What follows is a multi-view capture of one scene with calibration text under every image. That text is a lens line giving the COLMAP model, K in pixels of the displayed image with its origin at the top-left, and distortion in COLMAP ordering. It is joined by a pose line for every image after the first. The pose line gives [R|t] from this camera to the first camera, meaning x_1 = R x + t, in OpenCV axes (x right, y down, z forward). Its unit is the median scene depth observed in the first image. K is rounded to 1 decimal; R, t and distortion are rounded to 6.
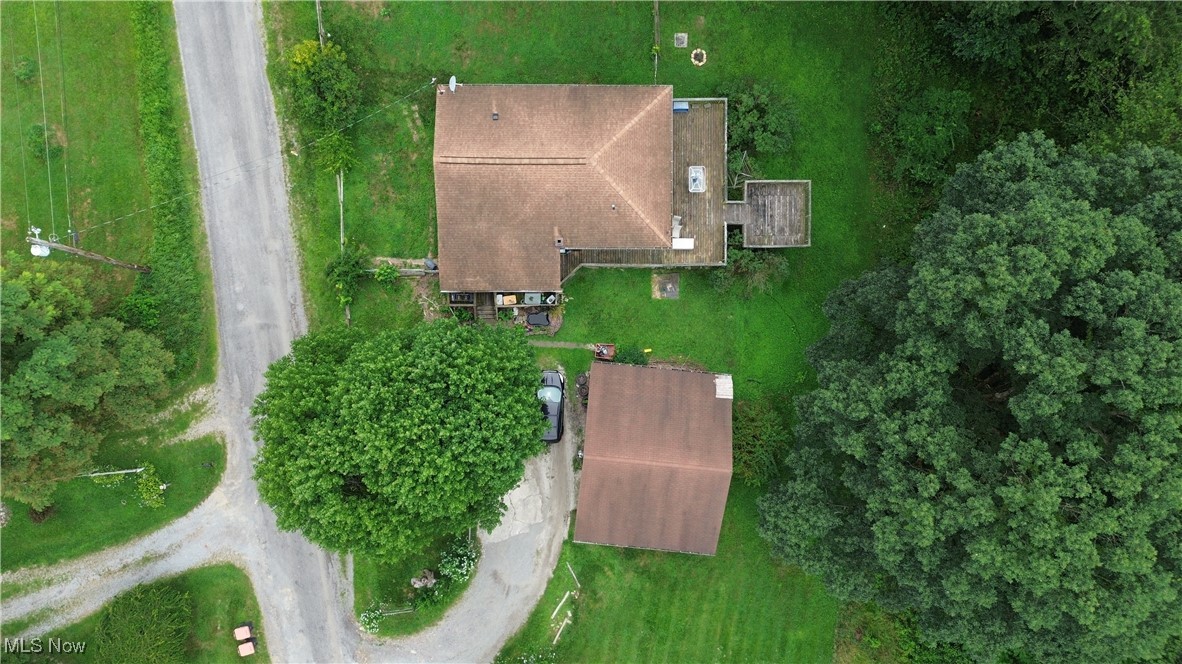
lens RADIAL K [[829.8, 0, 592.7], [0, 829.8, 332.9], [0, 0, 1]] dist [0.054471, -0.052625]
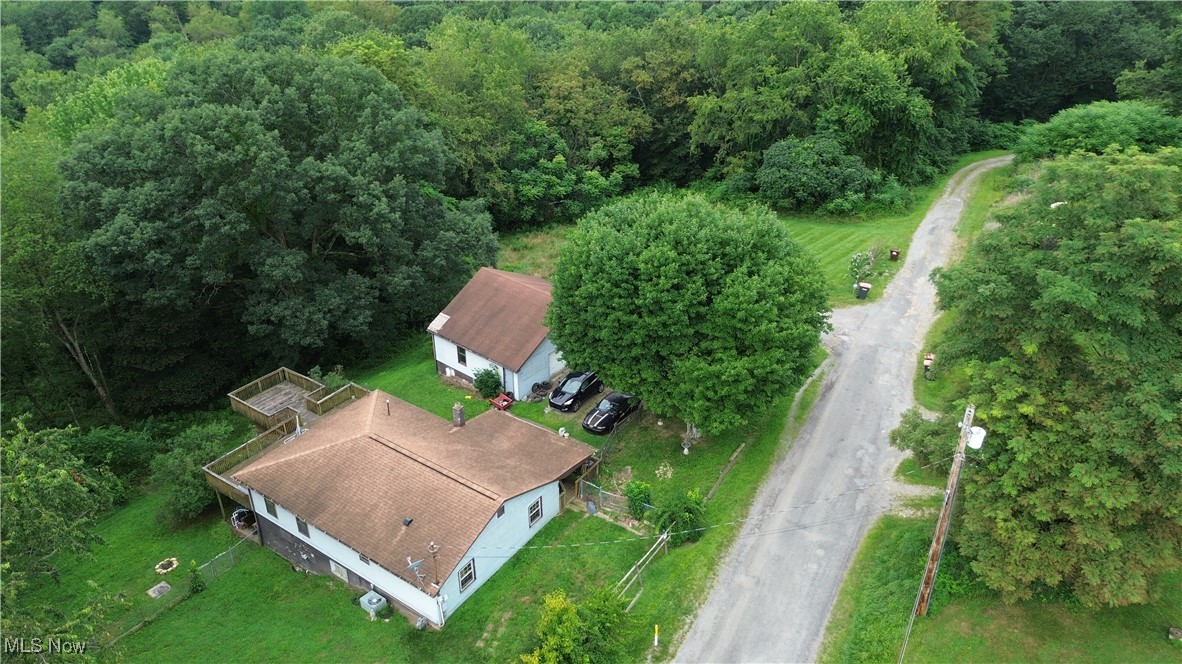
lens RADIAL K [[829.8, 0, 591.1], [0, 829.8, 334.8], [0, 0, 1]] dist [0.054471, -0.052625]
pose [[-0.819059, -0.295113, 0.491986, -0.561755], [0.573485, -0.397225, 0.716468, -0.620702], [-0.016010, 0.868977, 0.494593, 0.438757]]
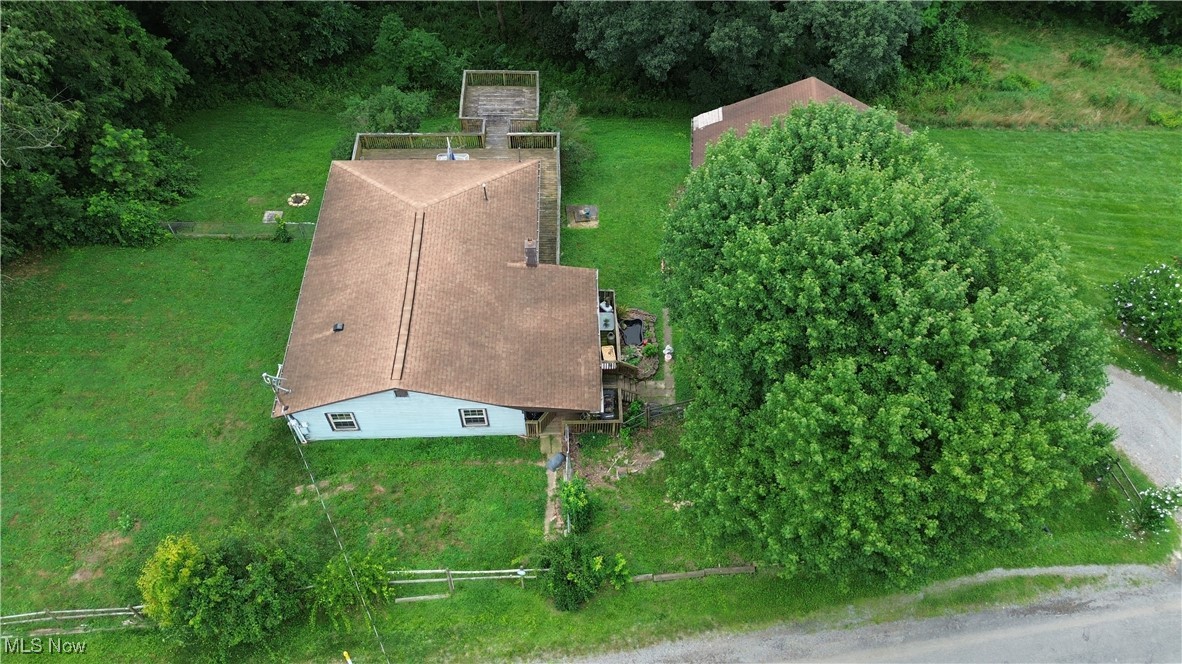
lens RADIAL K [[829.8, 0, 592.4], [0, 829.8, 335.6], [0, 0, 1]] dist [0.054471, -0.052625]
pose [[-0.021258, -0.811629, 0.583786, -0.489563], [0.999635, -0.007532, 0.025929, -0.071502], [-0.016648, 0.584125, 0.811493, 0.441063]]
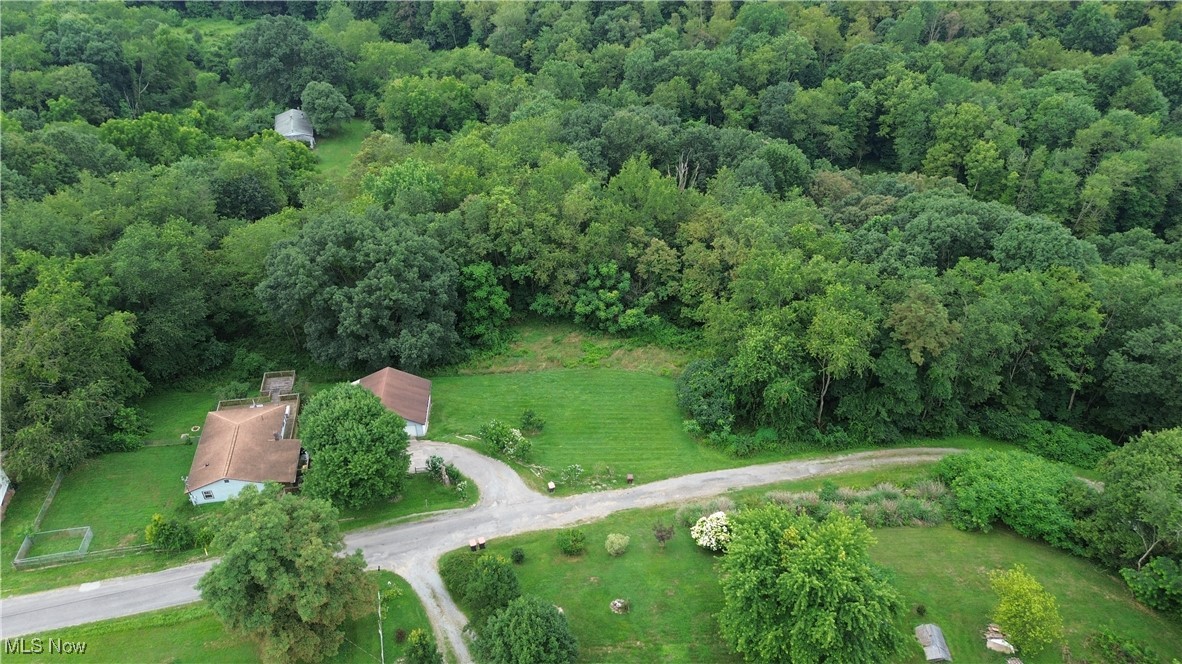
lens RADIAL K [[829.8, 0, 585.0], [0, 829.8, 333.3], [0, 0, 1]] dist [0.054471, -0.052625]
pose [[-0.150992, -0.613704, 0.774963, -1.561010], [0.988445, -0.083135, 0.126751, 0.397200], [-0.013361, 0.785147, 0.619166, -0.499139]]
